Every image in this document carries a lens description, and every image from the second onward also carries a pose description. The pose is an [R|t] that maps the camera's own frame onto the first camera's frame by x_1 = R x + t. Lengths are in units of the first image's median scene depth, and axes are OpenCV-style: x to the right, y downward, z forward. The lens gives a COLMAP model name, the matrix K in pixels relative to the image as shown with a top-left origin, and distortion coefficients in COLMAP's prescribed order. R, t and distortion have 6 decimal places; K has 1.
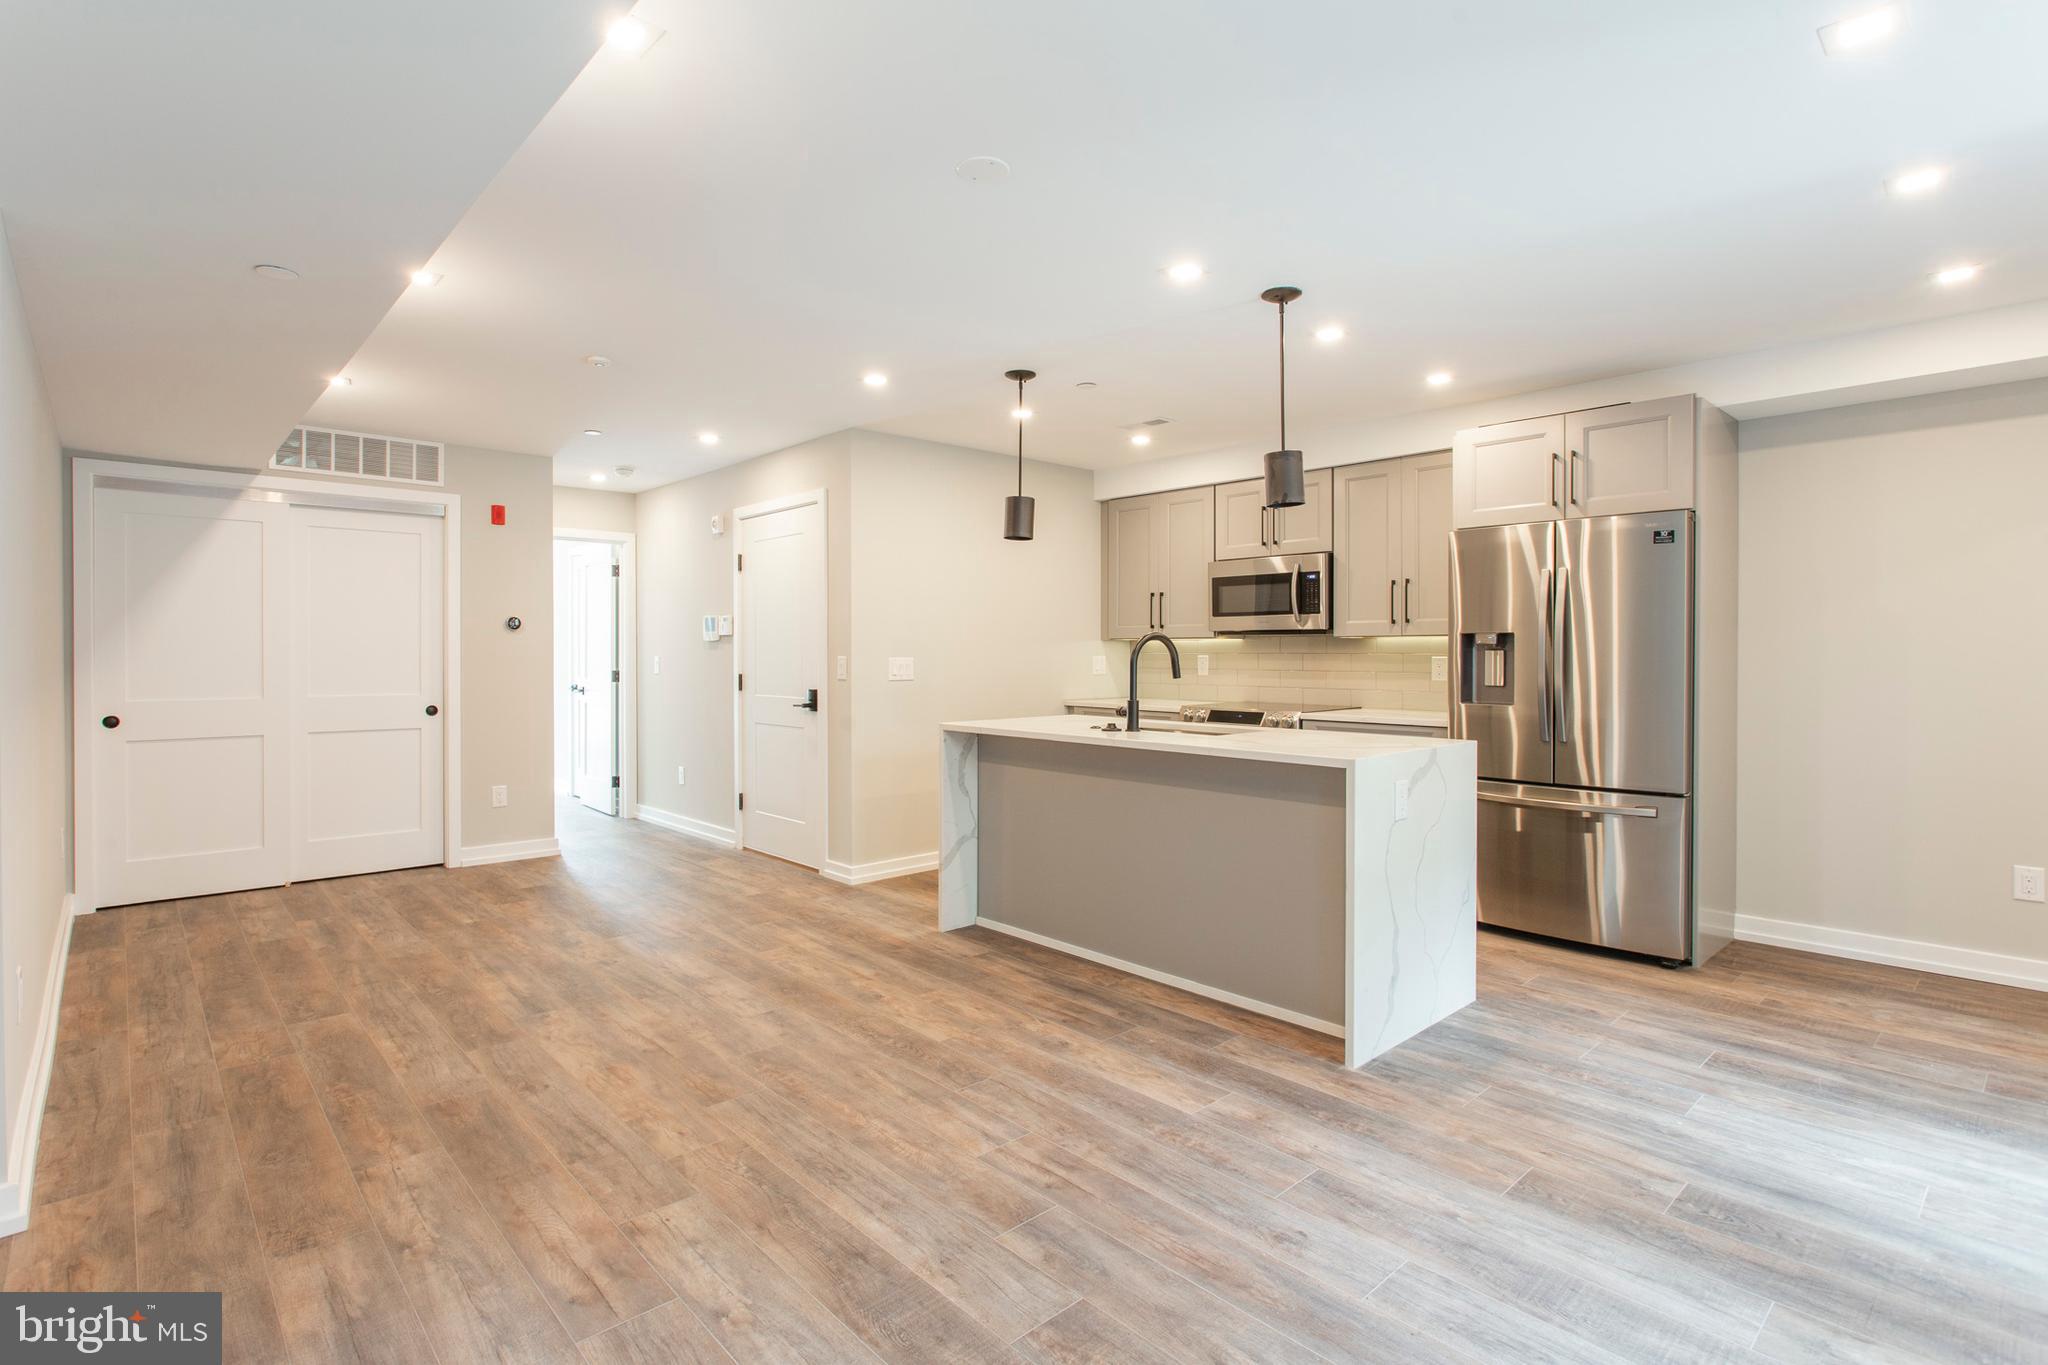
lens RADIAL K [[995.1, 0, 1005.5], [0, 995.1, 668.7], [0, 0, 1]] dist [-0.016834, 0.006863]
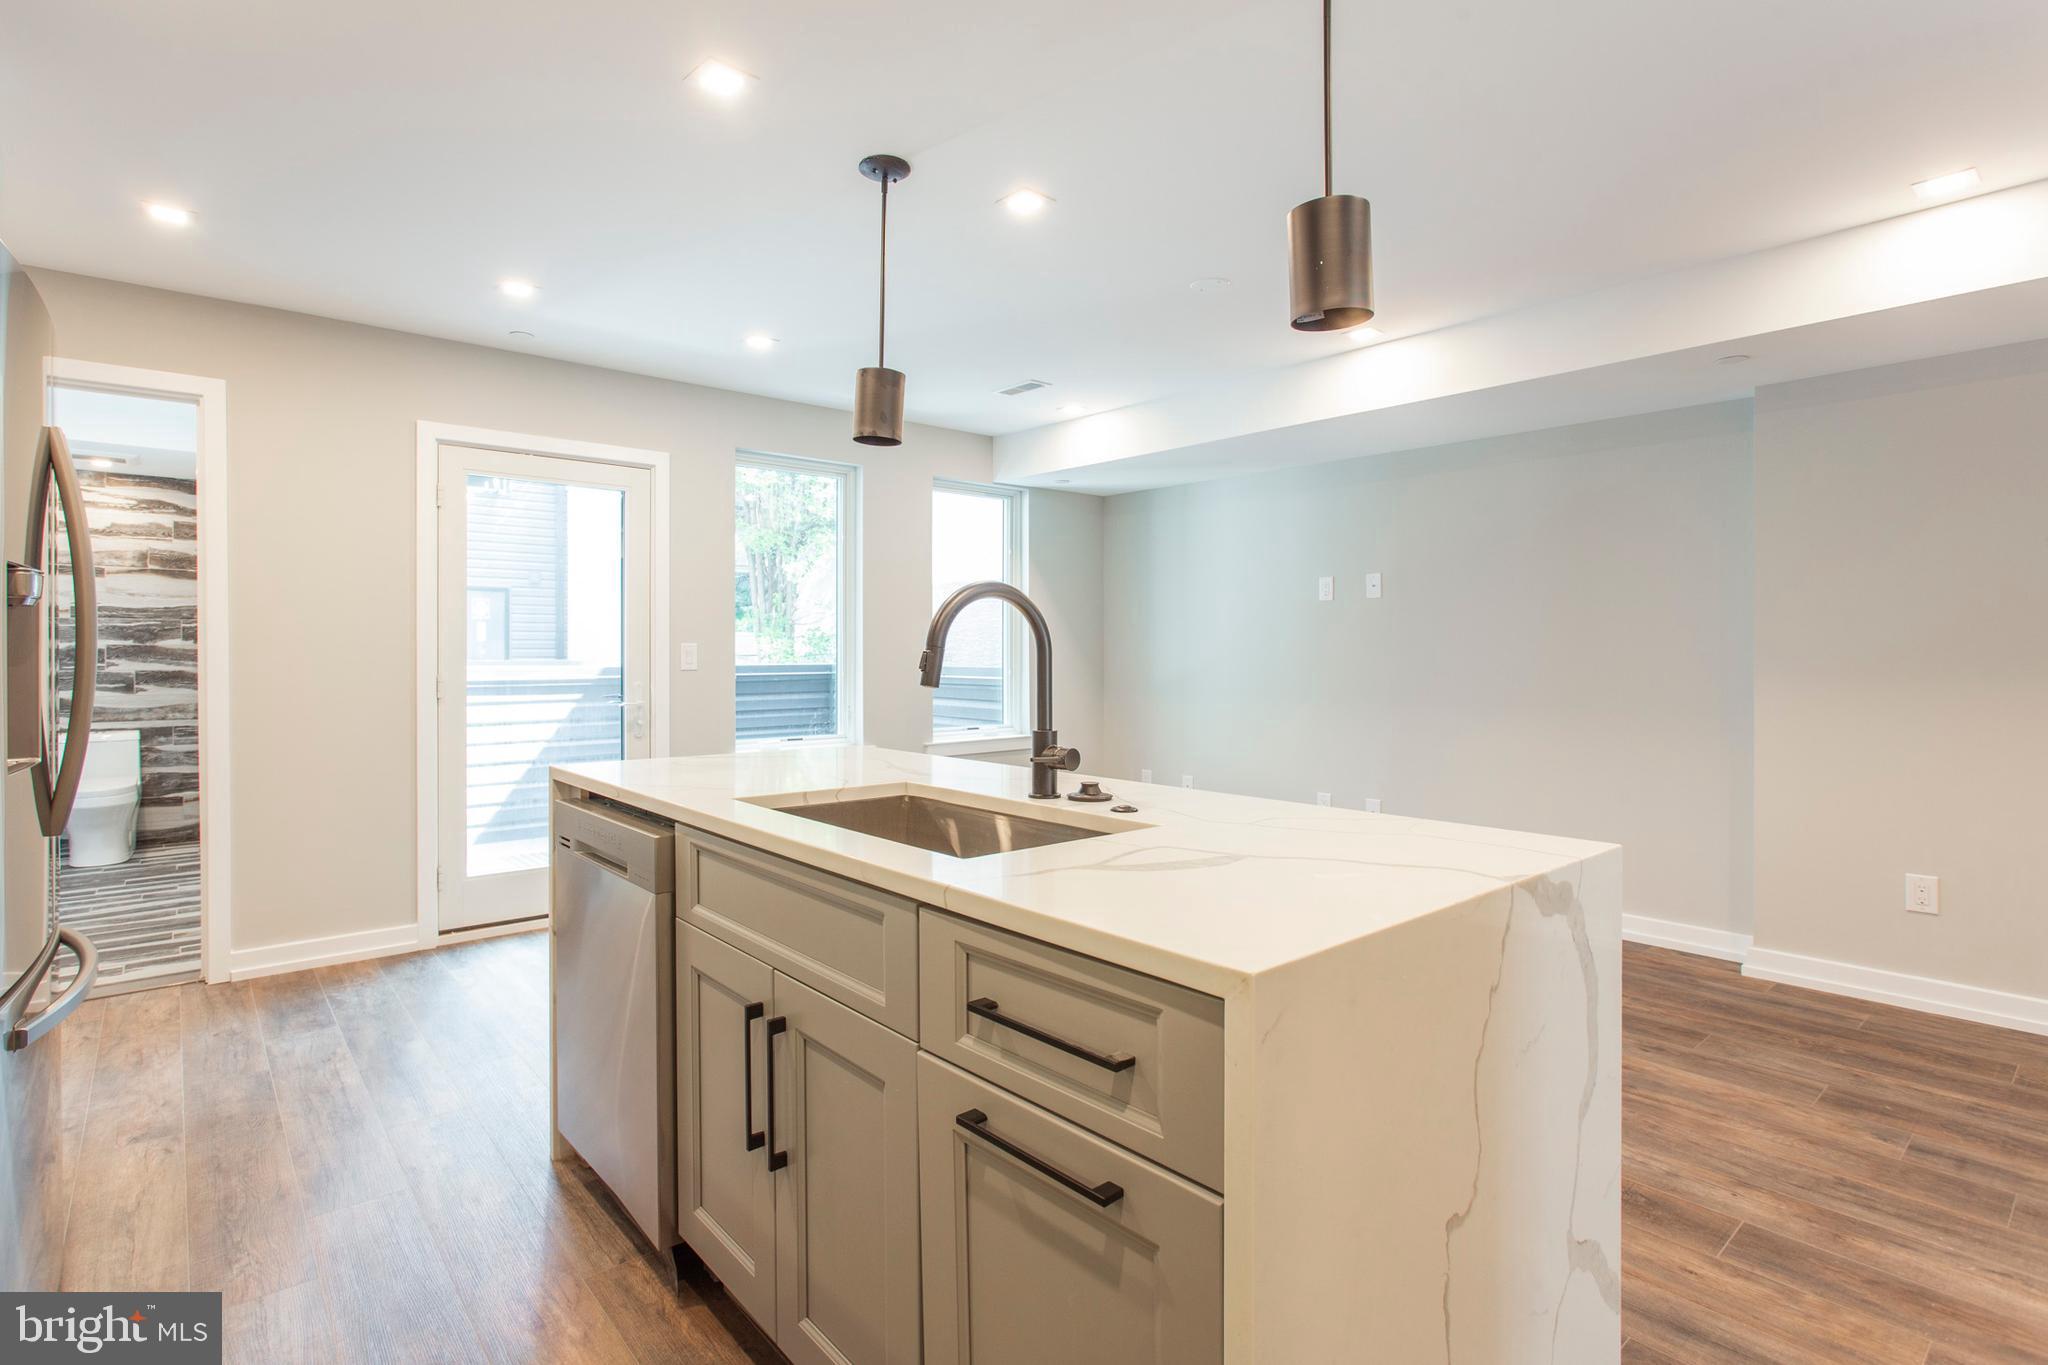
lens RADIAL K [[995.1, 0, 1019.0], [0, 995.1, 653.3], [0, 0, 1]] dist [-0.016834, 0.006863]
pose [[-0.999797, -0.001279, 0.020118, 0.157352], [-0.000980, 0.999889, 0.014861, -0.014217], [-0.020135, 0.014838, -0.999687, 1.769434]]
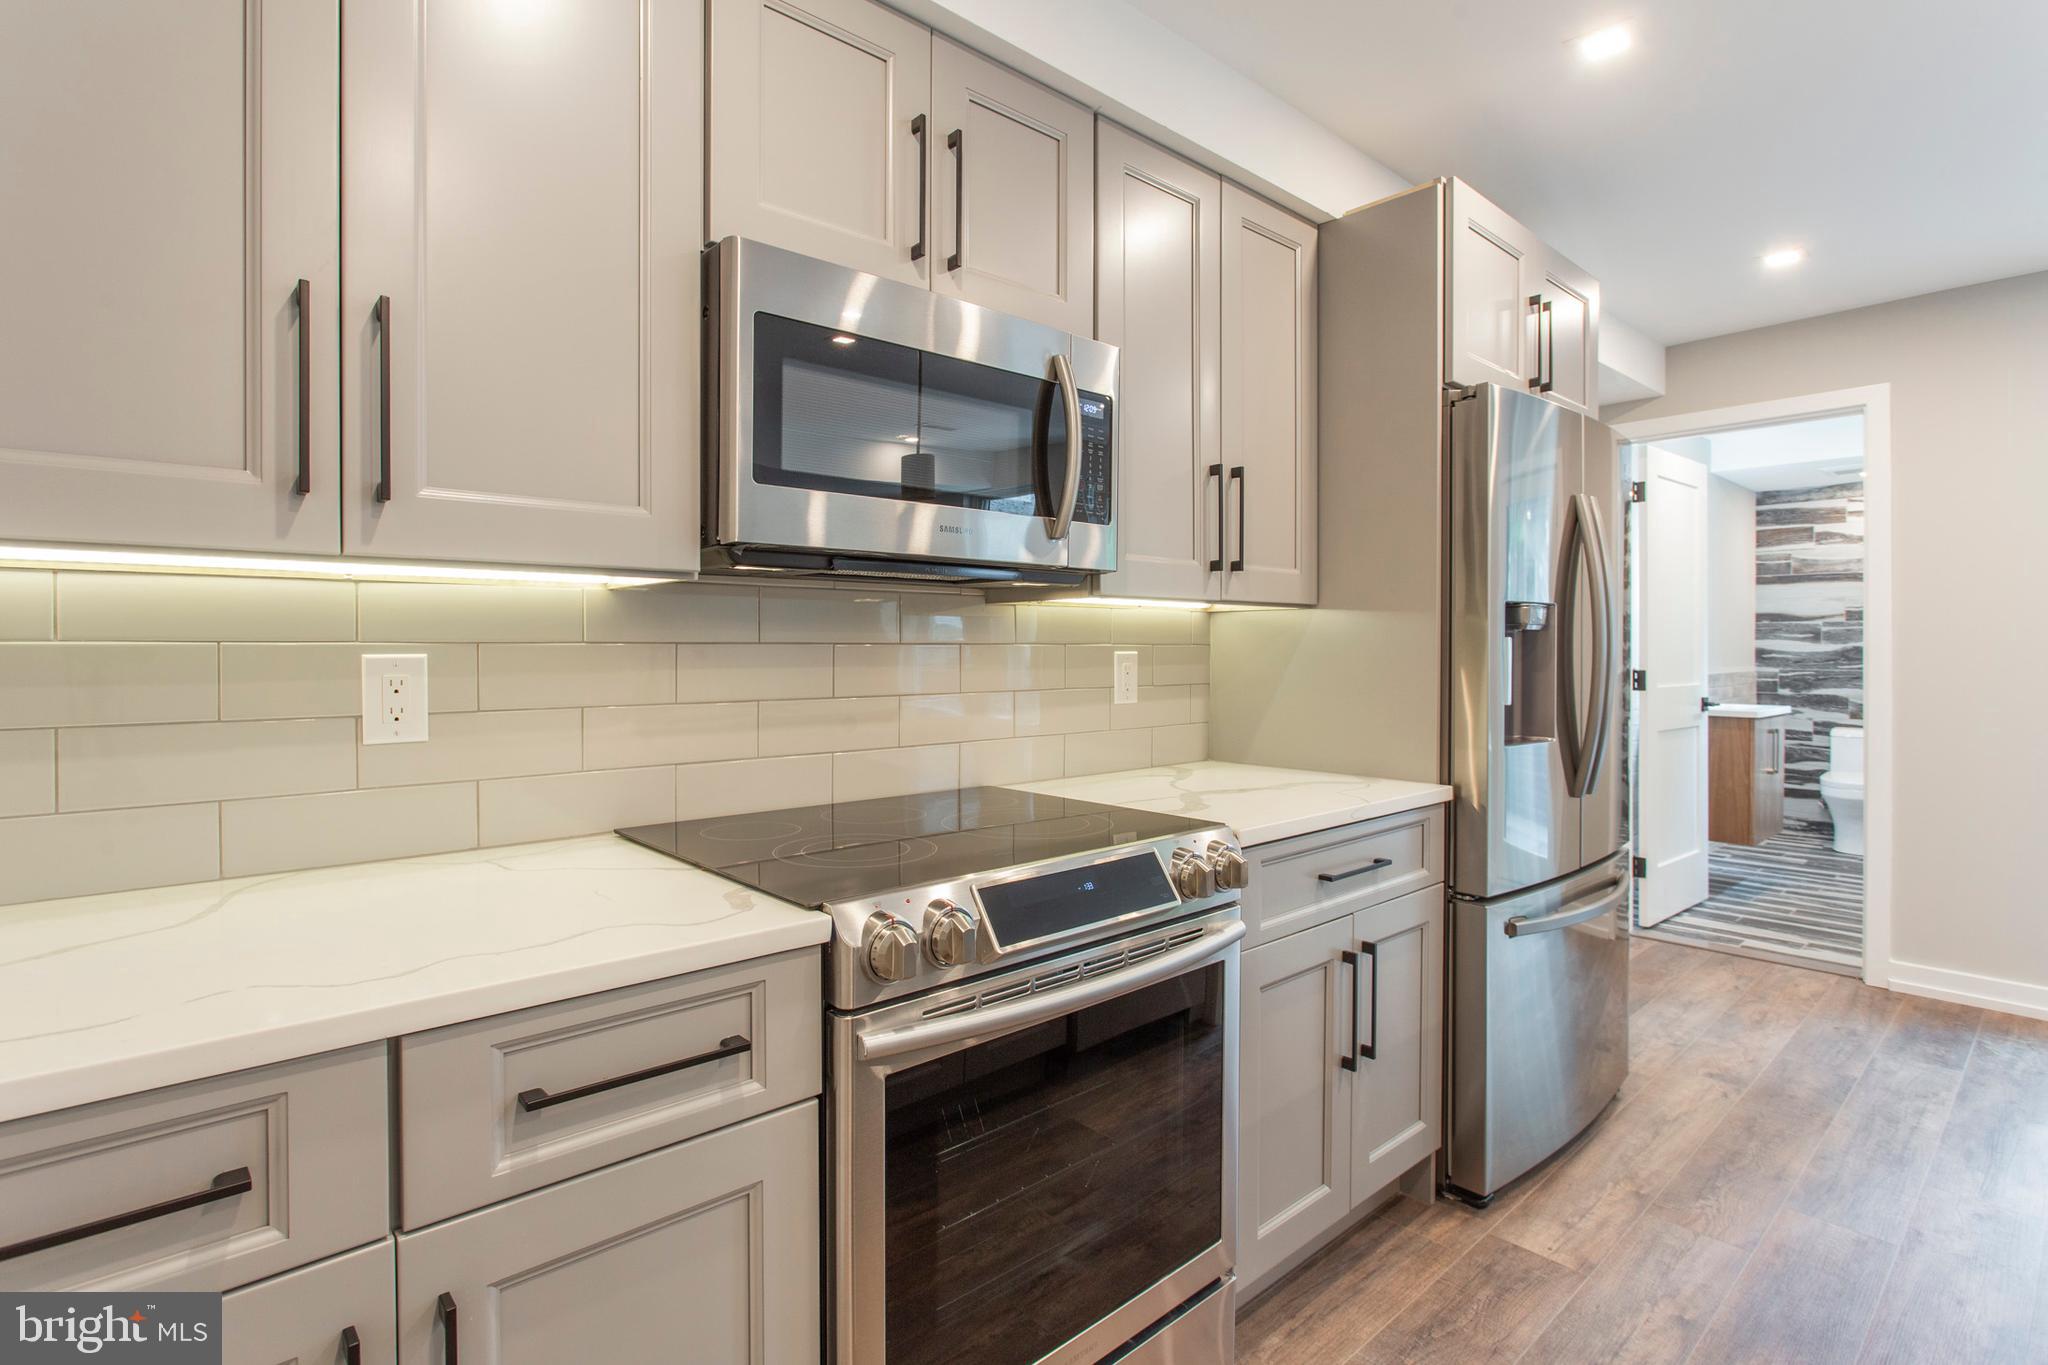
lens RADIAL K [[995.1, 0, 993.4], [0, 995.1, 658.8], [0, 0, 1]] dist [-0.016834, 0.006863]
pose [[0.010957, -0.012332, 0.999864, -0.032590], [0.014506, 0.999821, 0.012173, -0.023716], [-0.999835, 0.014370, 0.011133, 1.667783]]
